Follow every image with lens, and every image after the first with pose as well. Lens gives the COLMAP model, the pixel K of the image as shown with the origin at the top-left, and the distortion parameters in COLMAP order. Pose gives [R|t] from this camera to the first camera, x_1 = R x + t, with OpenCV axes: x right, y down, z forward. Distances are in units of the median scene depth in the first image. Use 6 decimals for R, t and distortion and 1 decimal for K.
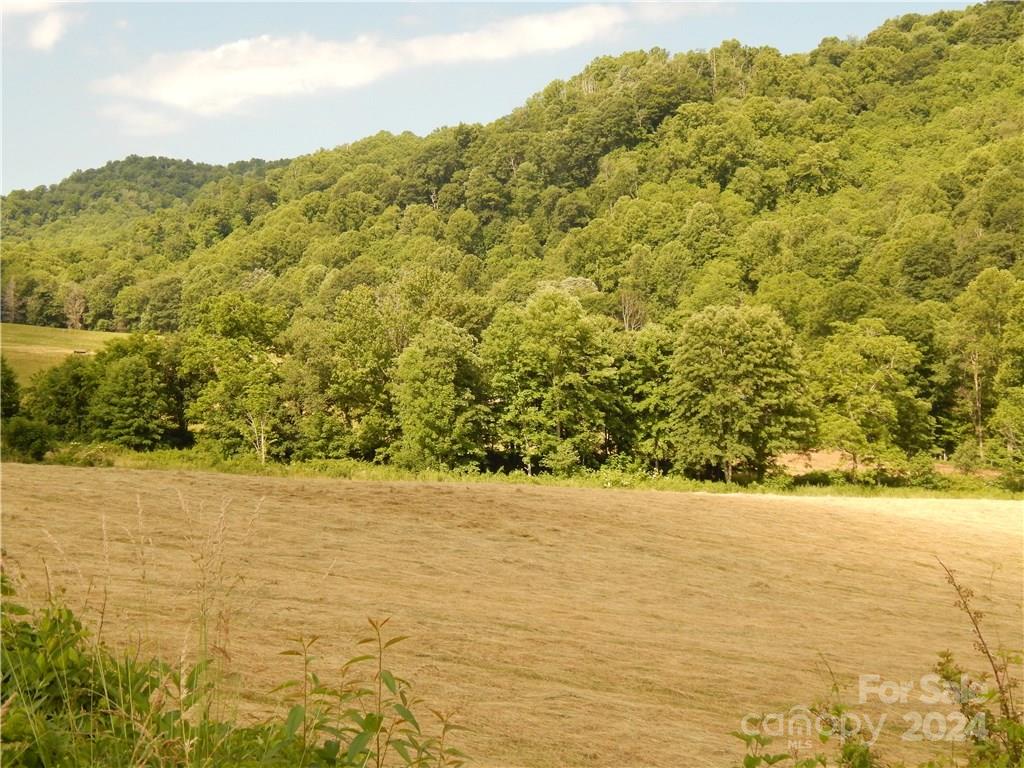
lens RADIAL K [[1410.3, 0, 512.0], [0, 1410.3, 384.0], [0, 0, 1]] dist [-0.033122, 0.048110]
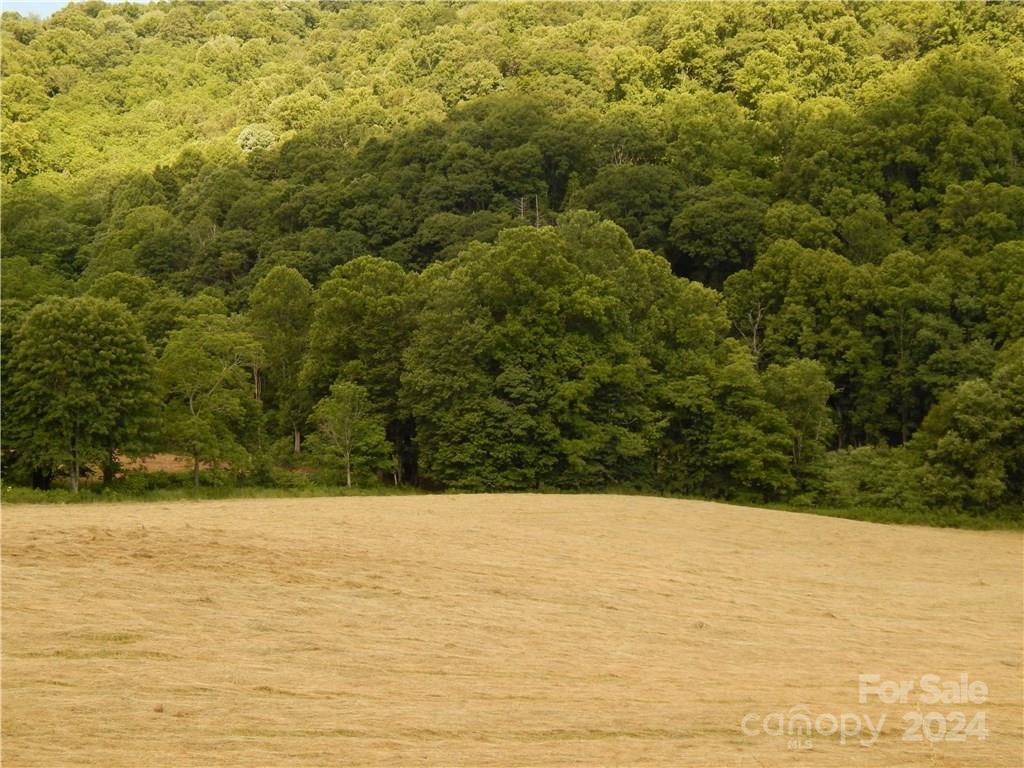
lens RADIAL K [[1410.3, 0, 512.0], [0, 1410.3, 384.0], [0, 0, 1]] dist [-0.033122, 0.048110]
pose [[0.827775, 0.001693, 0.561058, -0.036208], [-0.005663, 0.999970, 0.005337, -0.001516], [-0.561032, -0.007595, 0.827759, 0.025664]]
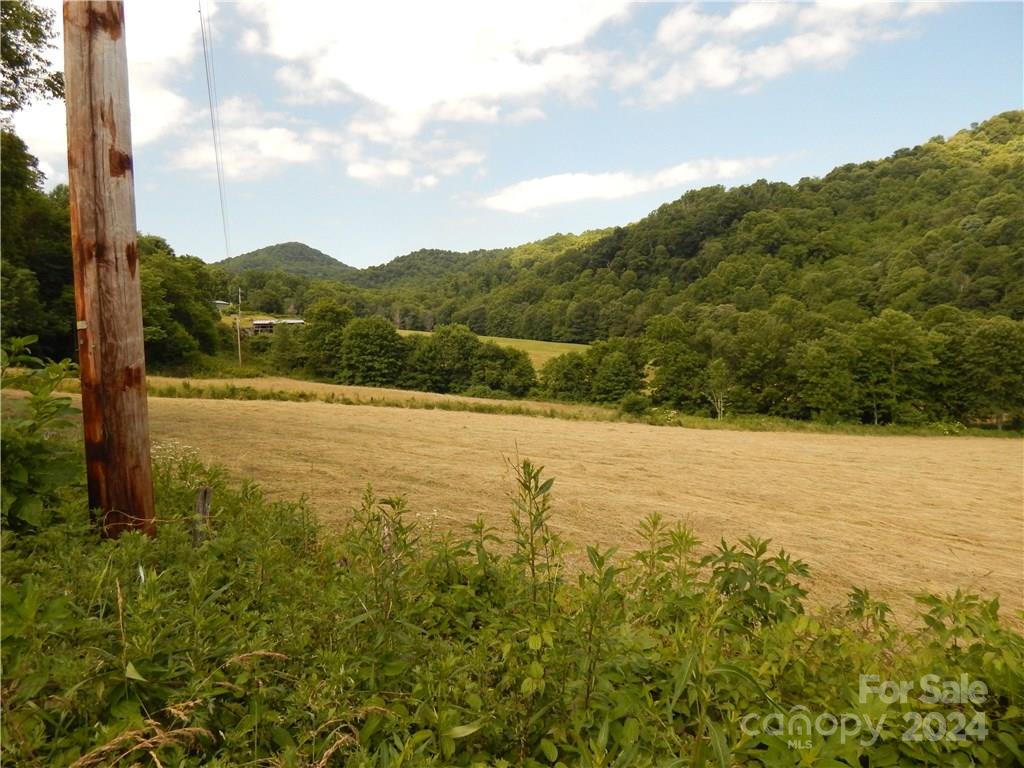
lens RADIAL K [[674.3, 0, 512.0], [0, 674.3, 384.0], [0, 0, 1]] dist [-0.007985, -0.003269]
pose [[0.993860, 0.002140, -0.110622, -0.092459], [0.002222, 0.999225, 0.039299, -0.004081], [0.110621, -0.039304, 0.993085, 0.052401]]
